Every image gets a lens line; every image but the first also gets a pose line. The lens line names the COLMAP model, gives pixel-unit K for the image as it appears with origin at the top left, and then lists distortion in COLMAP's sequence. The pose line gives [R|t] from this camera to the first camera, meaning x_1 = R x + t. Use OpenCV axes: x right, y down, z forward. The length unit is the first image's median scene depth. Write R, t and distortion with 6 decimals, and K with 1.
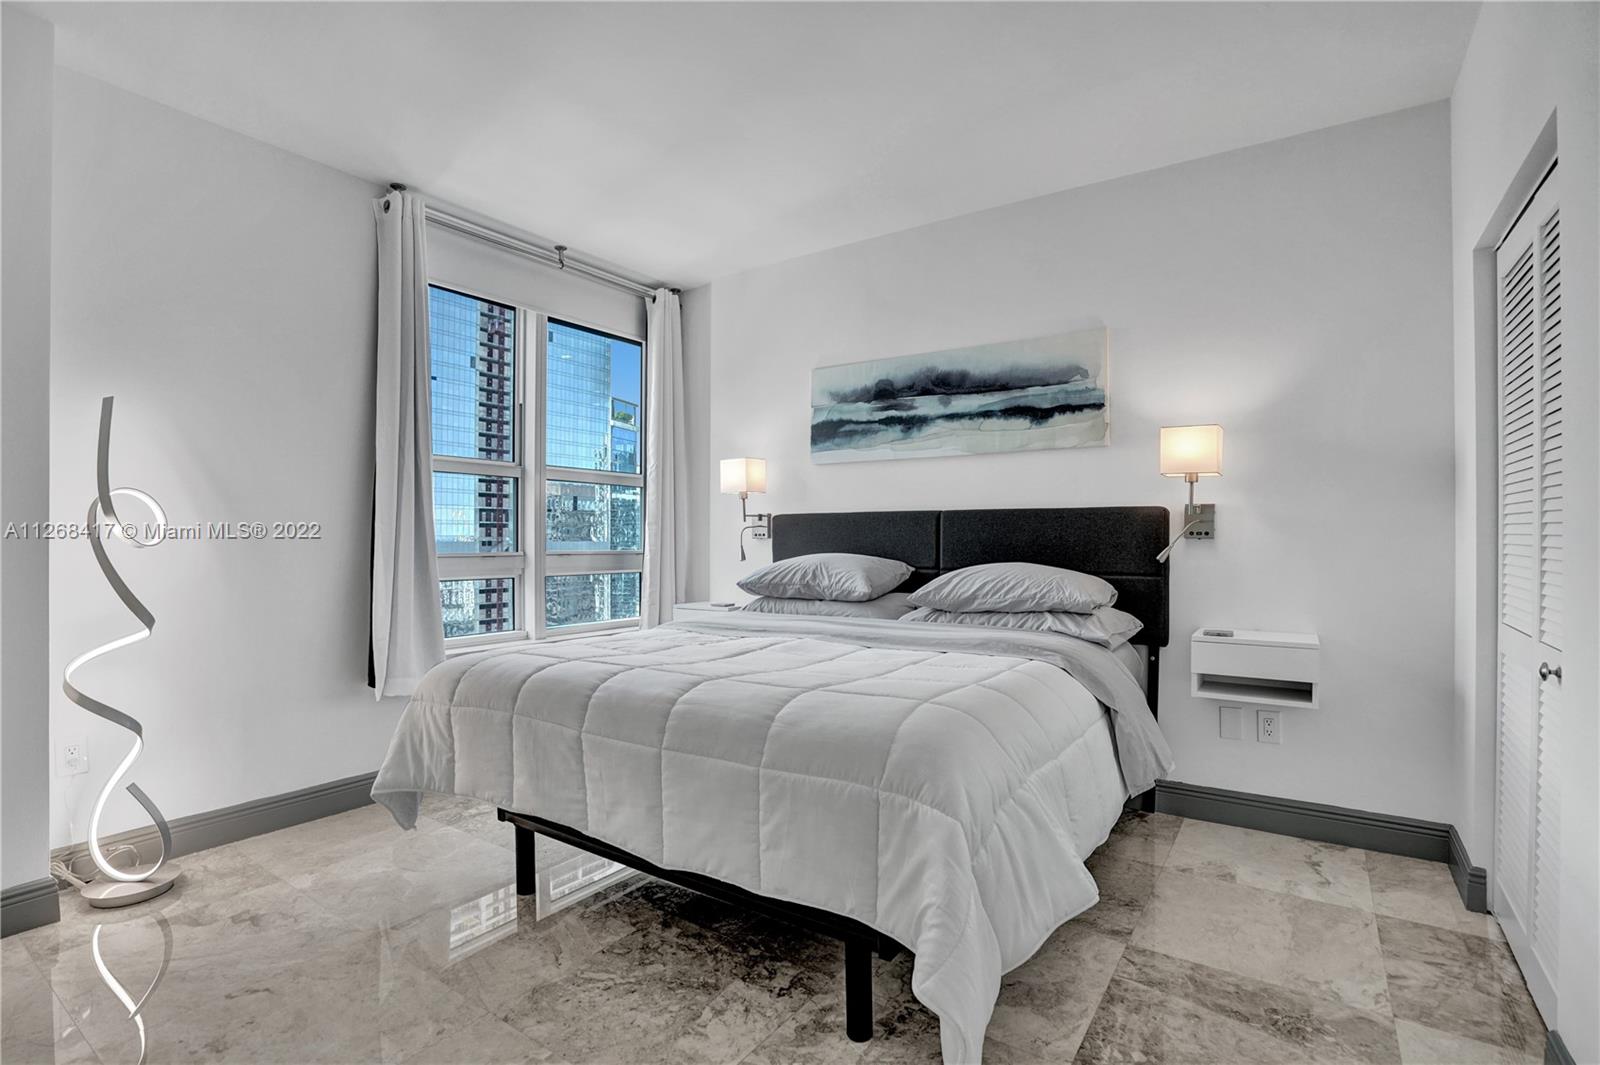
lens RADIAL K [[752.3, 0, 826.0], [0, 752.3, 539.0], [0, 0, 1]] dist [-0.057692, 0.021143]
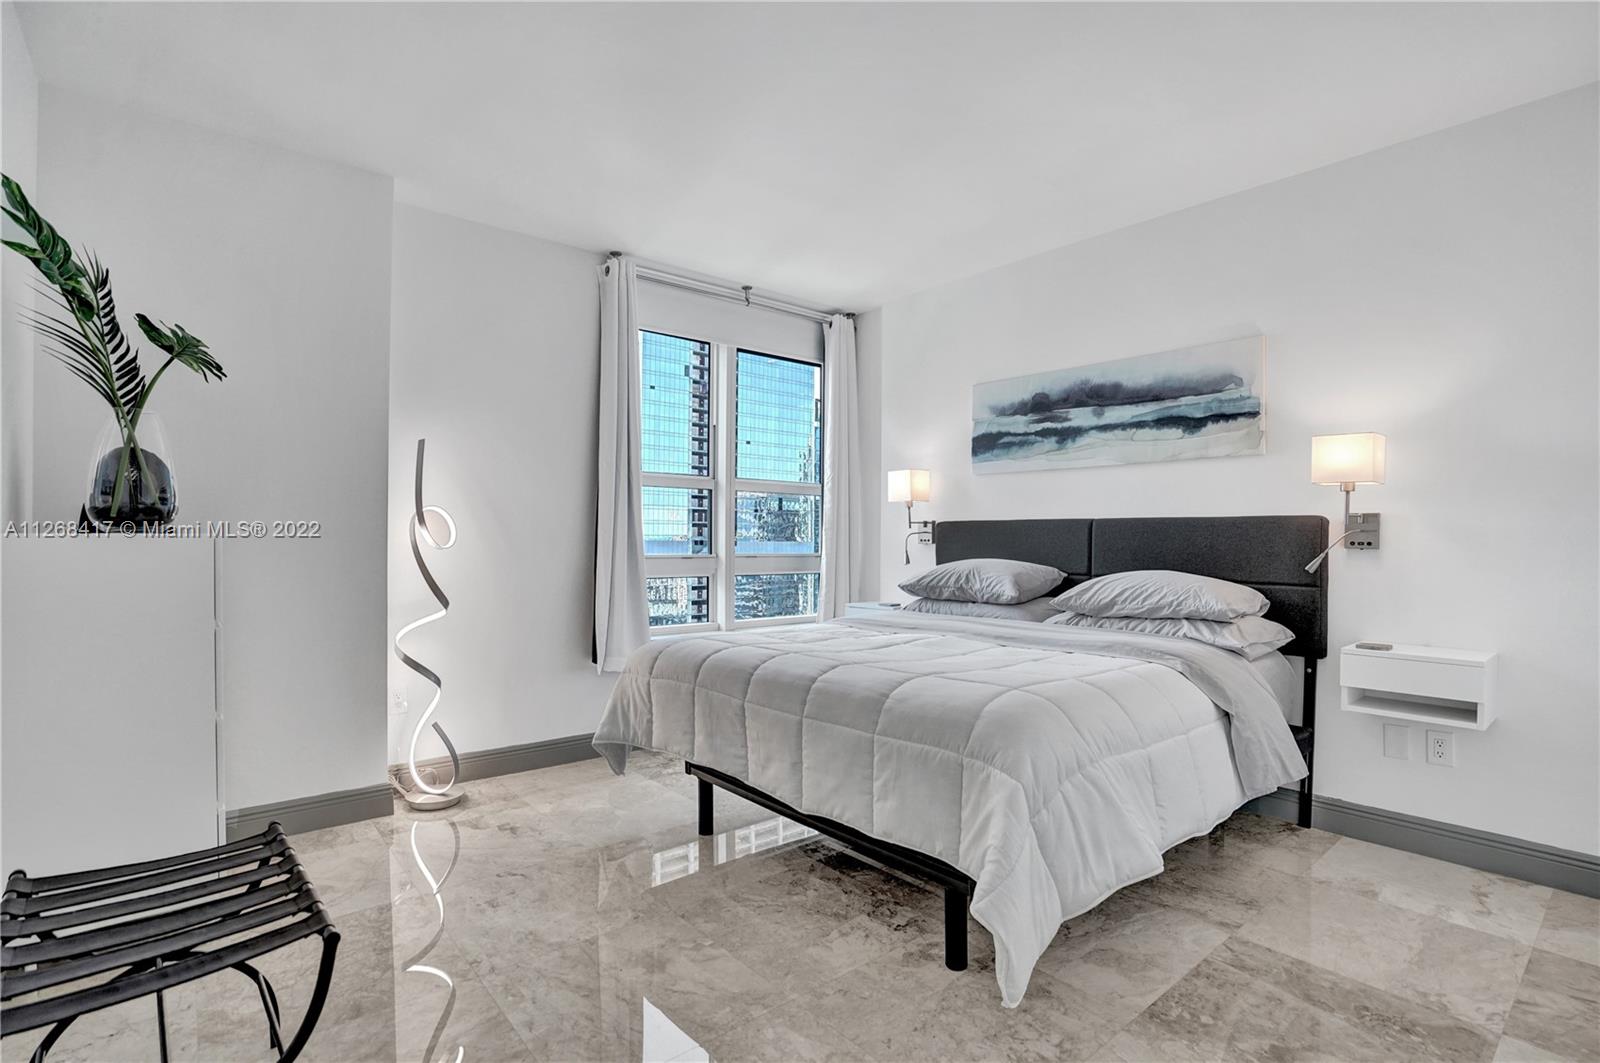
lens RADIAL K [[768.9, 0, 828.3], [0, 768.9, 544.1], [0, 0, 1]] dist [-0.044478, 0.008532]
pose [[0.966052, 0.007701, -0.258232, 0.085593], [-0.006203, 0.999959, 0.006615, -0.009106], [0.258272, -0.004788, 0.966060, -0.129092]]
